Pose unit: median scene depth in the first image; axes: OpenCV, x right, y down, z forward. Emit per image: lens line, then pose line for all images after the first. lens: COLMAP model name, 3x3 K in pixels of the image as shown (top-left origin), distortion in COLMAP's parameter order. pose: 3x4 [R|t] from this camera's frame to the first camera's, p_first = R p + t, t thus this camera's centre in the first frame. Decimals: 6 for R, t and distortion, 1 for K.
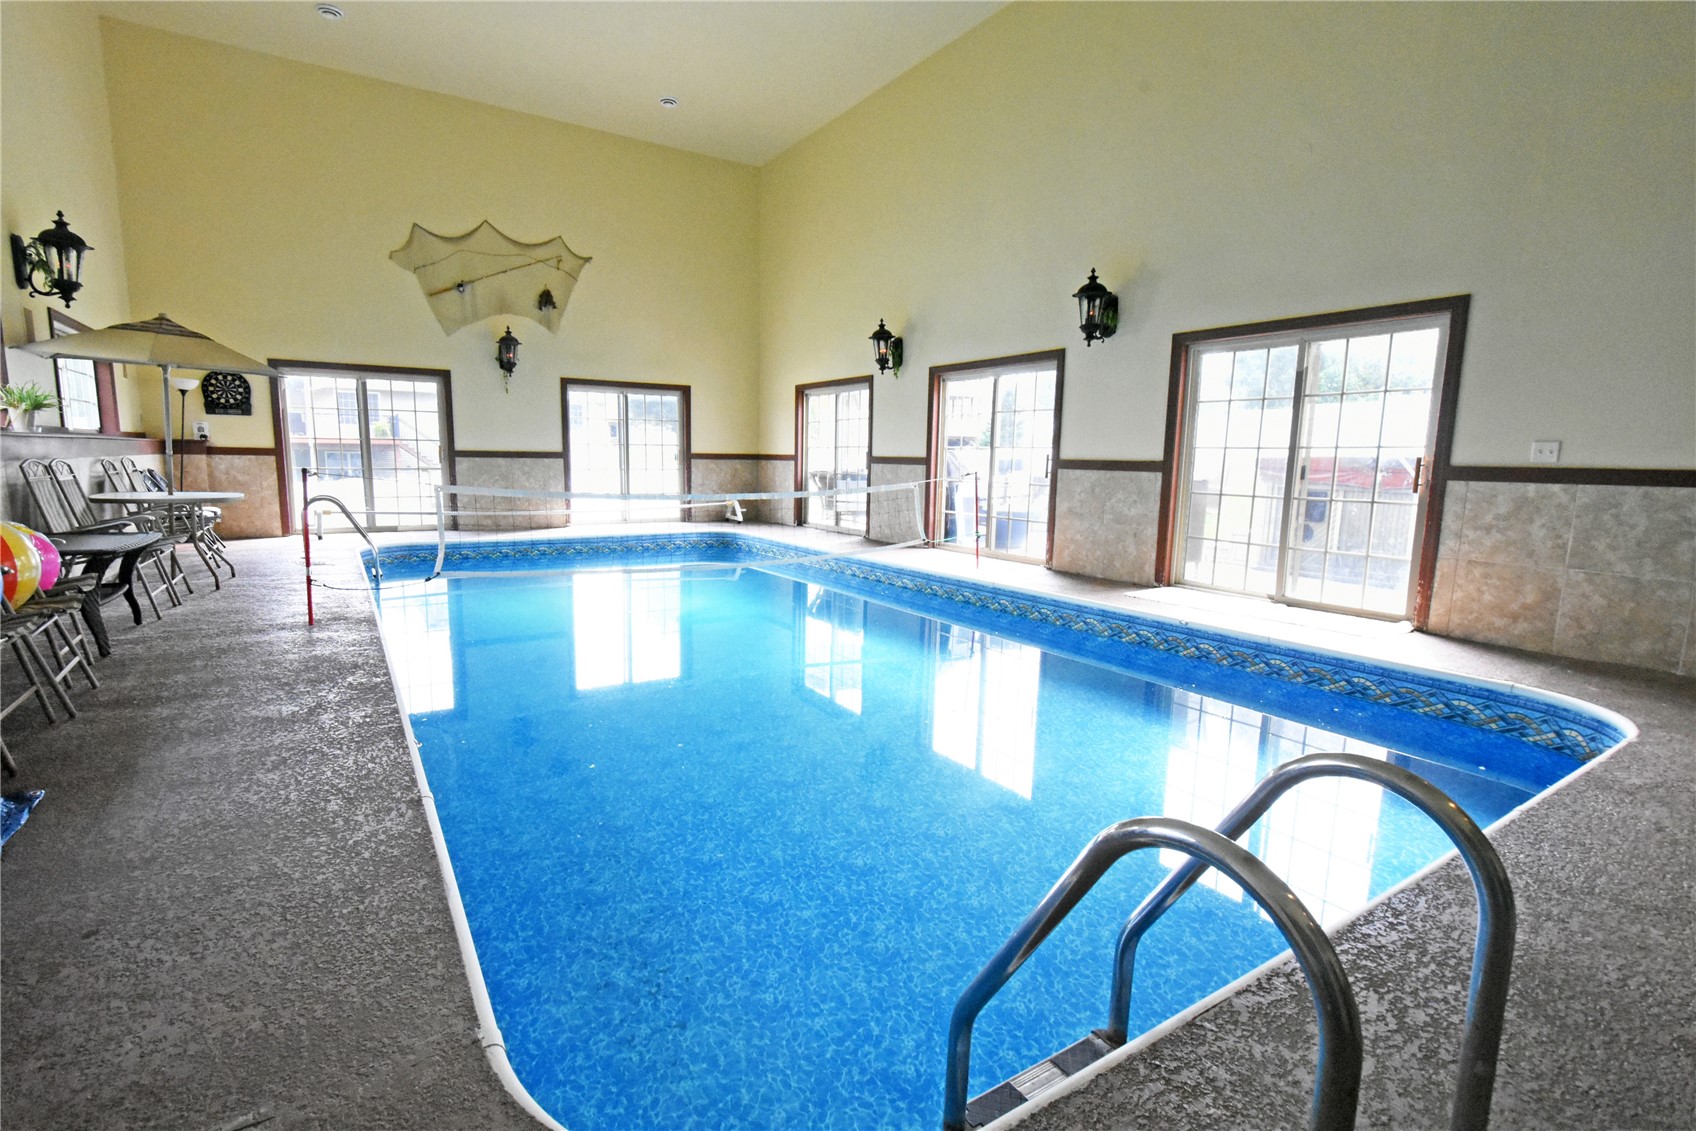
lens RADIAL K [[749.3, 0, 848.9], [0, 749.3, 562.5], [0, 0, 1]] dist [0.010543, 0.000016]
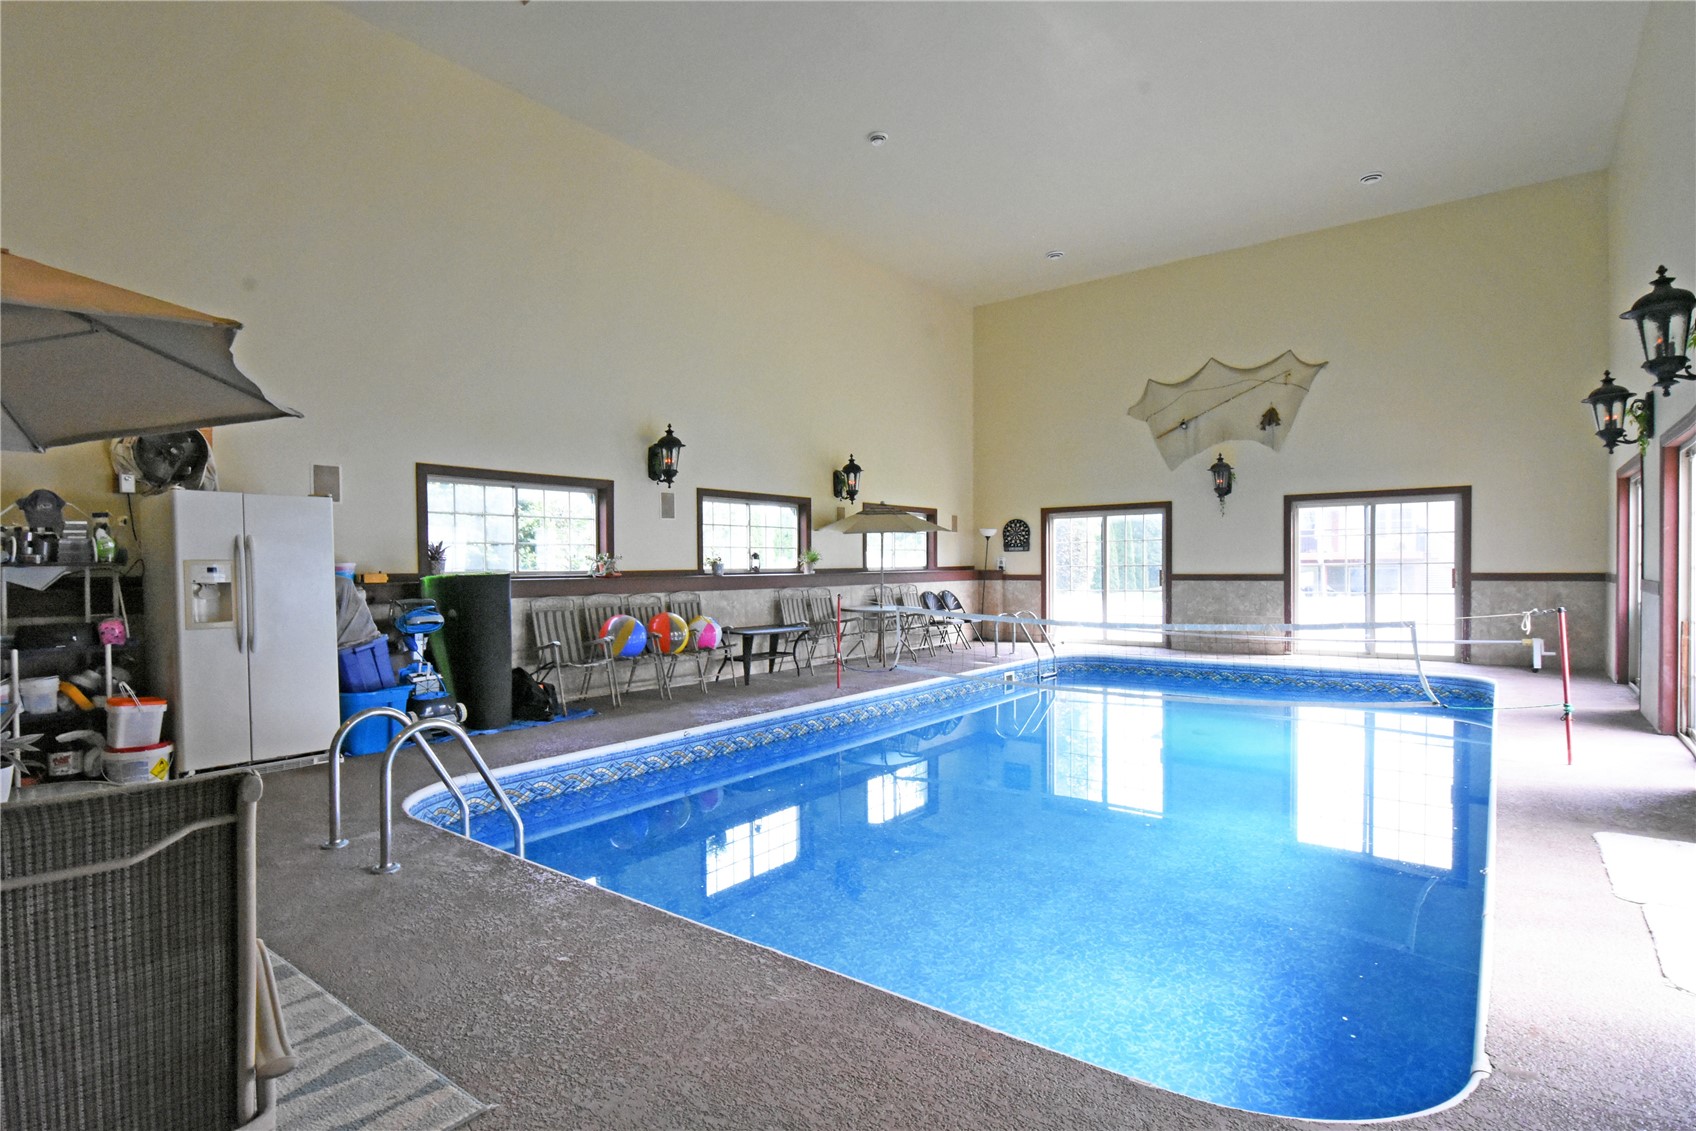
lens RADIAL K [[862.1, 0, 851.7], [0, 862.1, 572.3], [0, 0, 1]] dist [0.001336, 0.000226]
pose [[0.368580, -0.009283, -0.929549, 0.446879], [-0.118787, 0.991282, -0.057001, -0.027695], [0.921975, 0.131428, 0.364265, 0.132785]]
